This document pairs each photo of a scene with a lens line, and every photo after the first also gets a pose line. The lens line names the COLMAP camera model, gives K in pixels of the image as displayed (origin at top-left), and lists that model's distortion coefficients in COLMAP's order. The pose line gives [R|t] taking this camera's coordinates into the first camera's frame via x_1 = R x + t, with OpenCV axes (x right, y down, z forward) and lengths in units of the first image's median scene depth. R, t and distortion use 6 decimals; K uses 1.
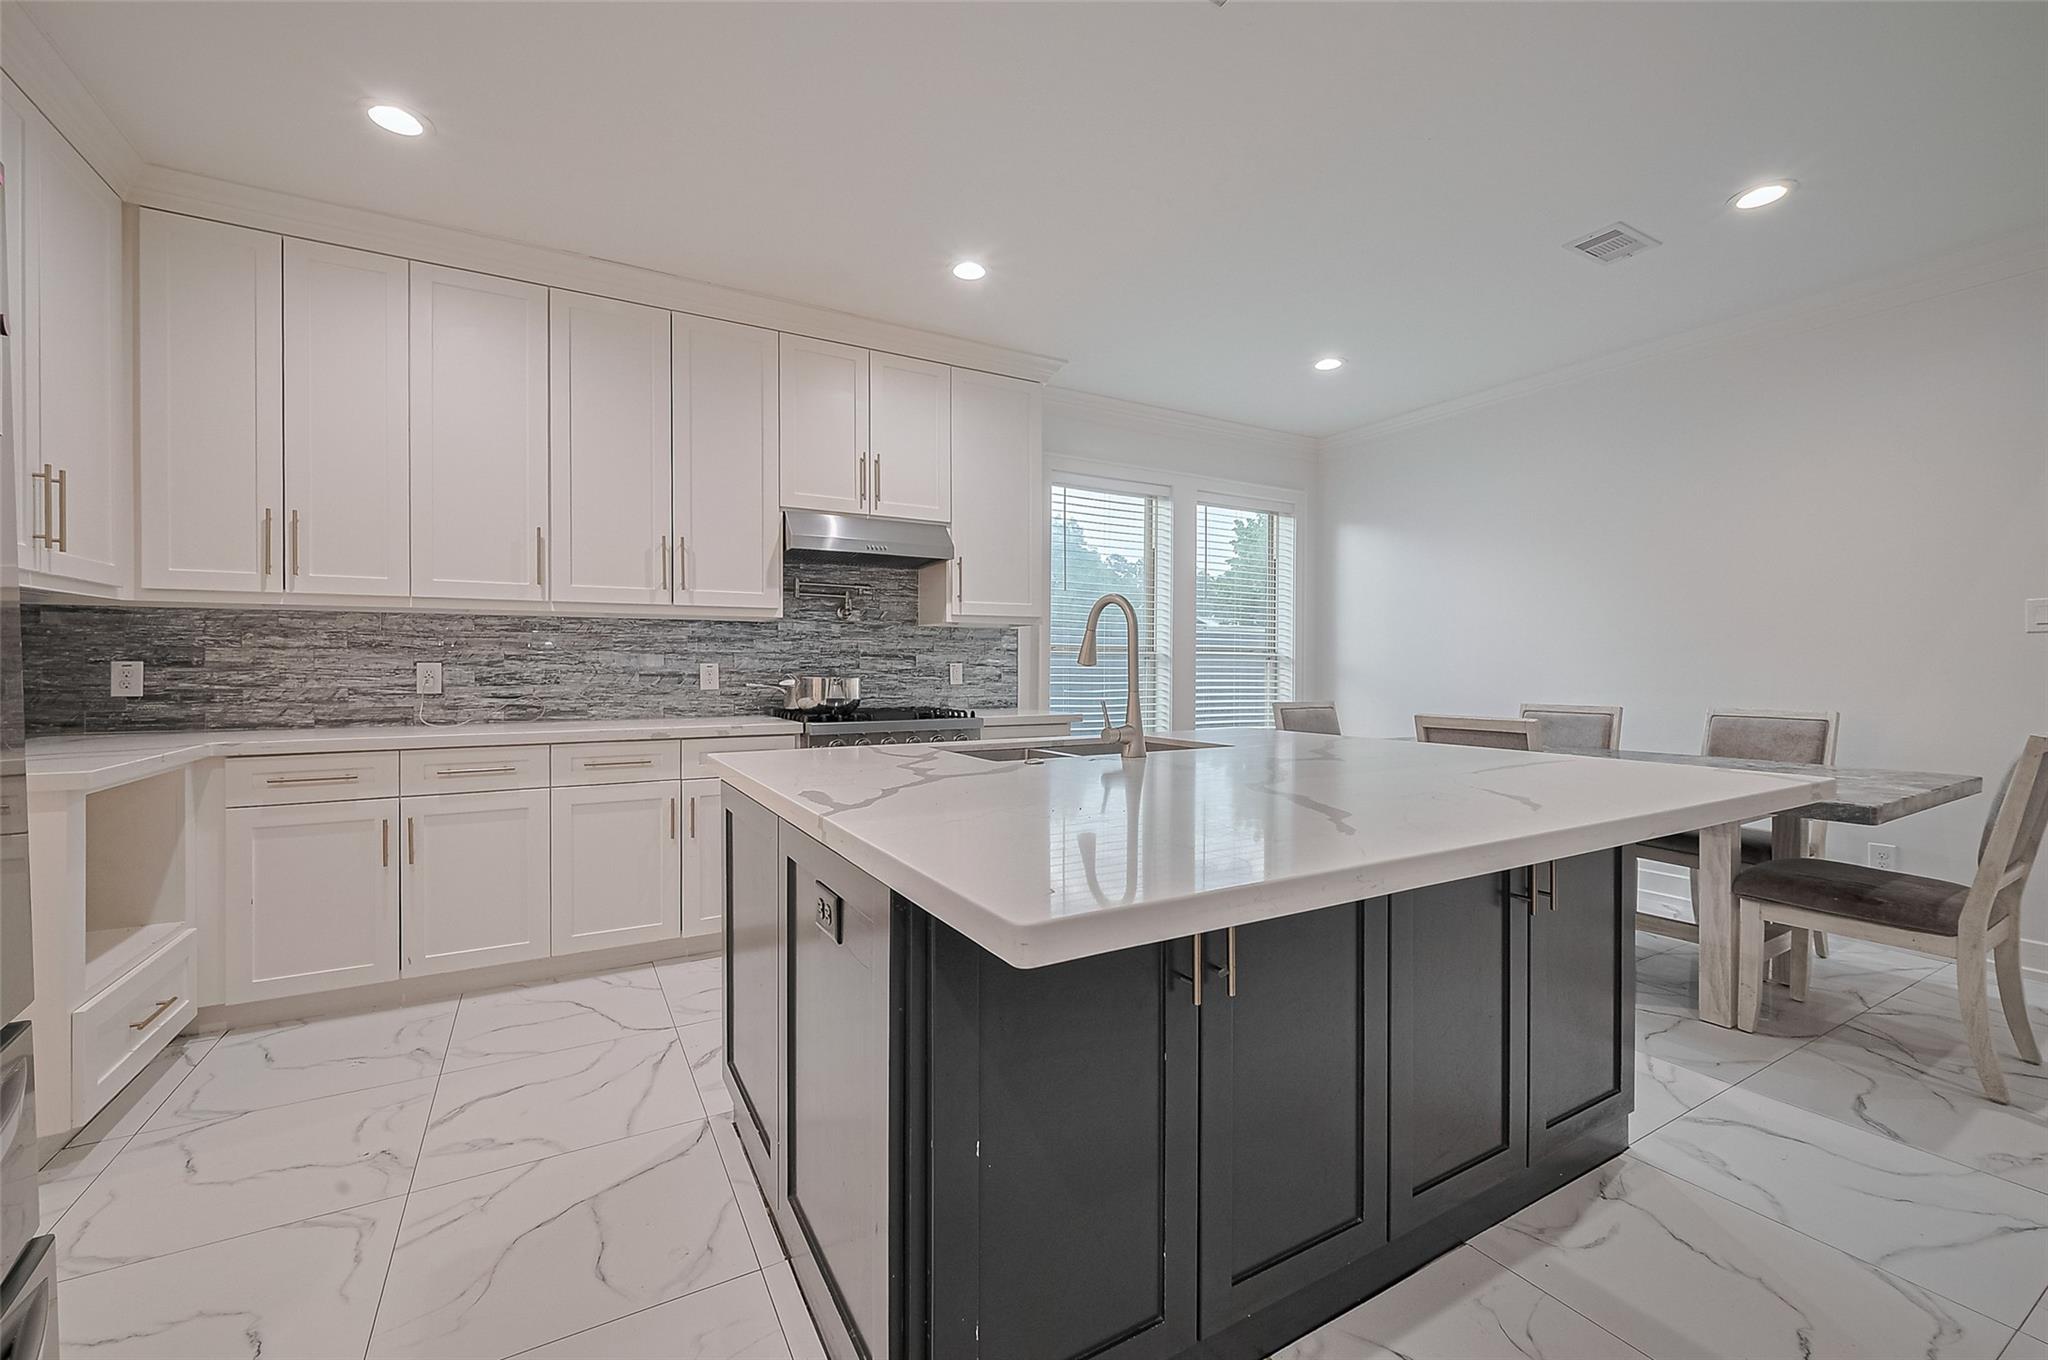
lens RADIAL K [[799.2, 0, 1030.7], [0, 799.2, 675.7], [0, 0, 1]] dist [0.008312, -0.002788]
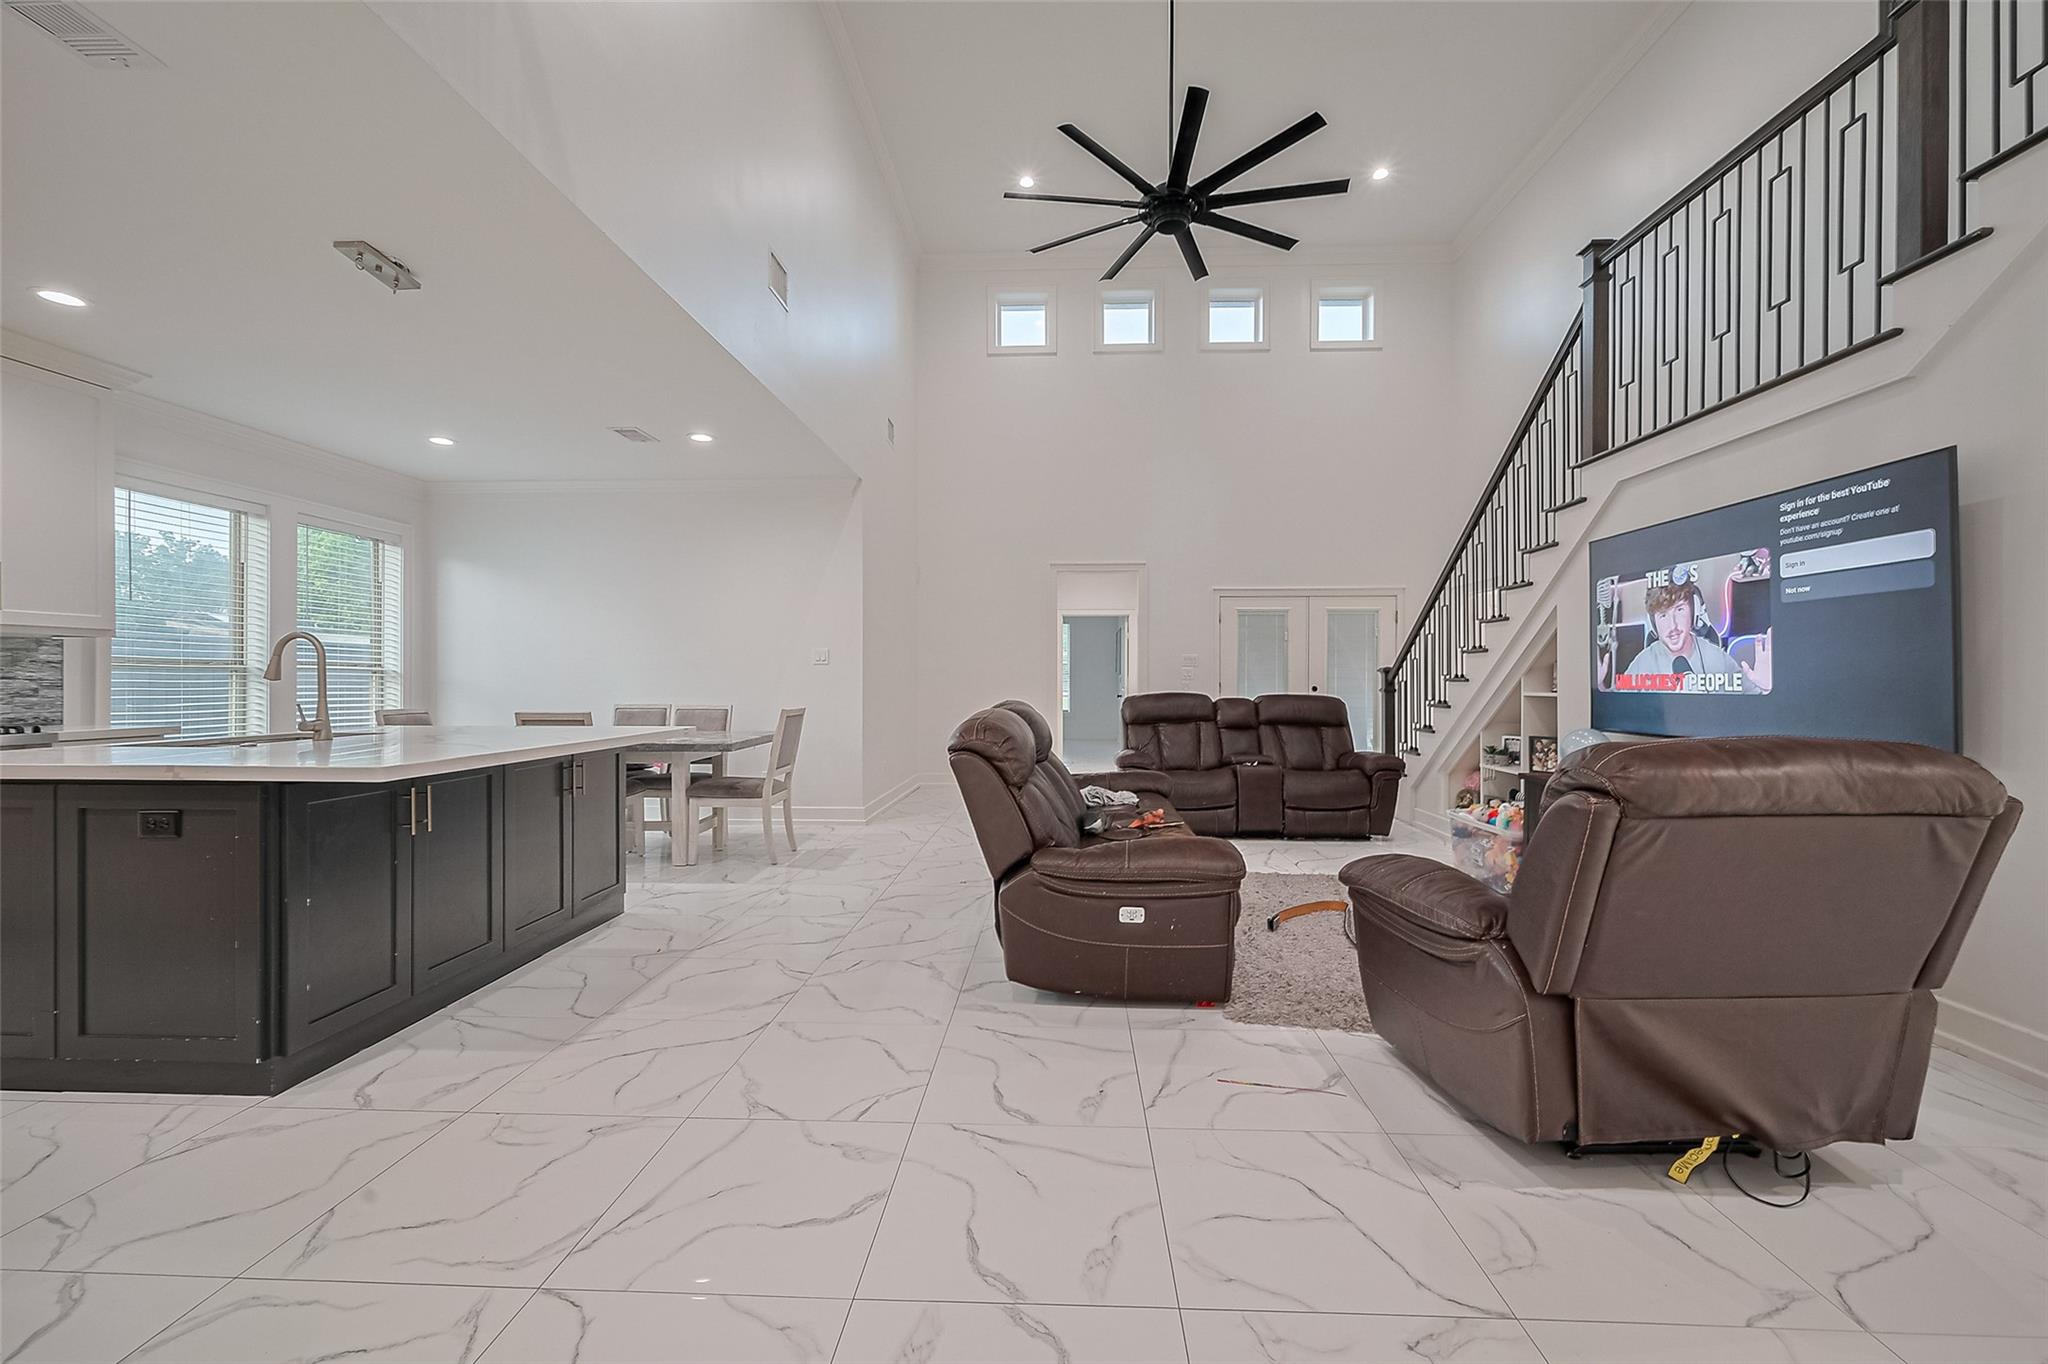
lens RADIAL K [[827.3, 0, 1024.1], [0, 827.3, 680.0], [0, 0, 1]] dist [-0.003190, 0.000656]
pose [[0.539047, 0.000559, 0.842275, -0.307497], [0.006000, 0.999972, -0.004504, -0.000411], [-0.842254, 0.007482, 0.539029, -0.633509]]
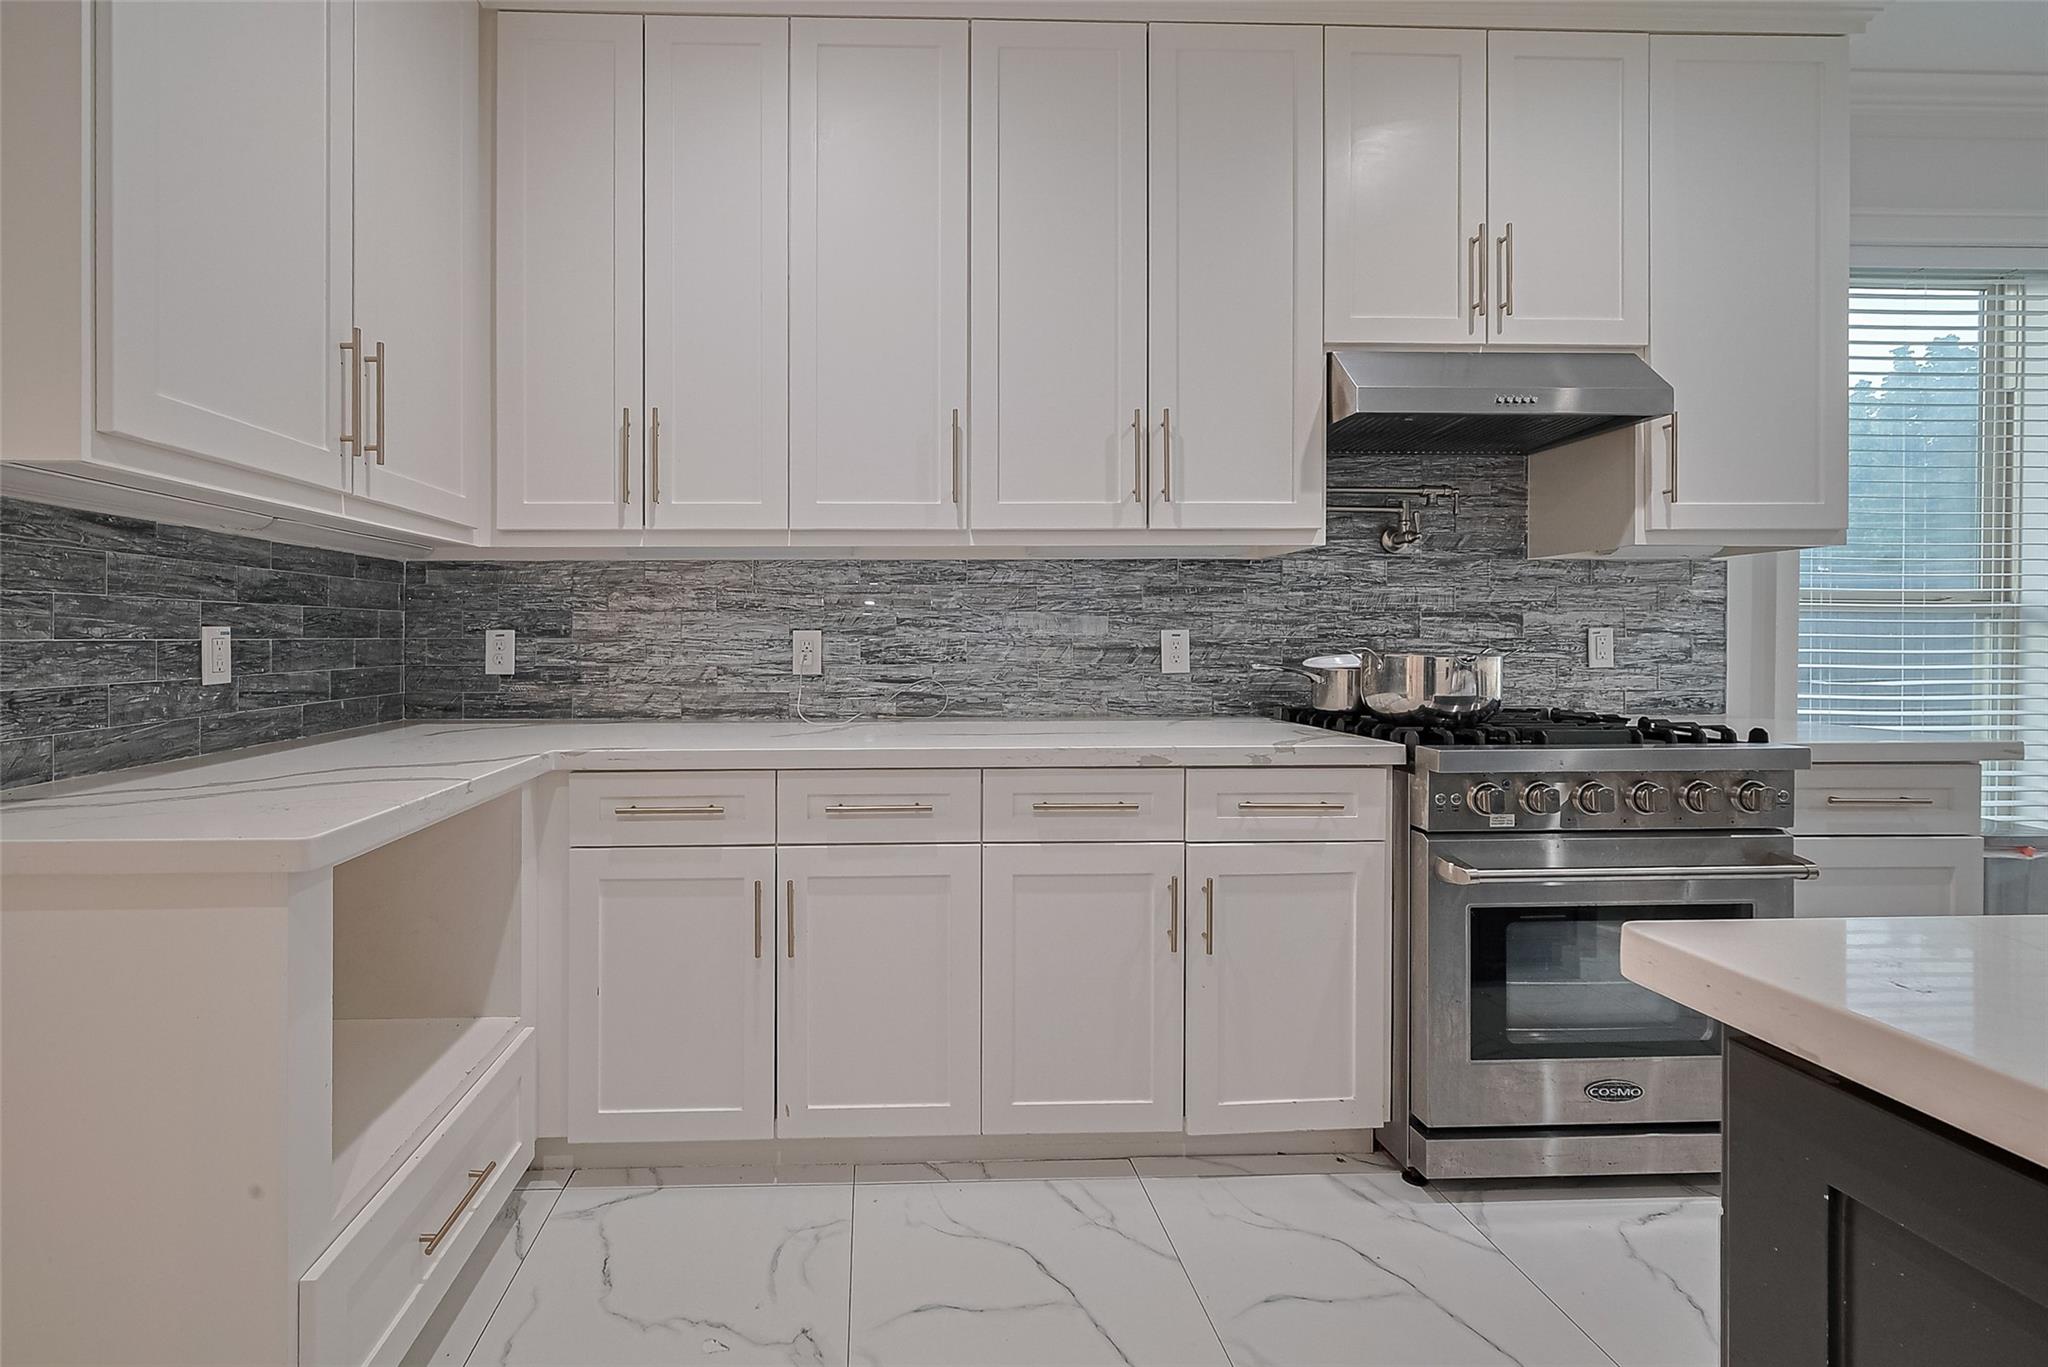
lens RADIAL K [[827.3, 0, 912.4], [0, 827.3, 642.4], [0, 0, 1]] dist [-0.003190, 0.000656]
pose [[0.882953, 0.000793, -0.469462, -0.319793], [-0.002718, 0.999990, -0.003422, -0.003369], [0.469454, 0.004298, 0.882946, 0.393829]]
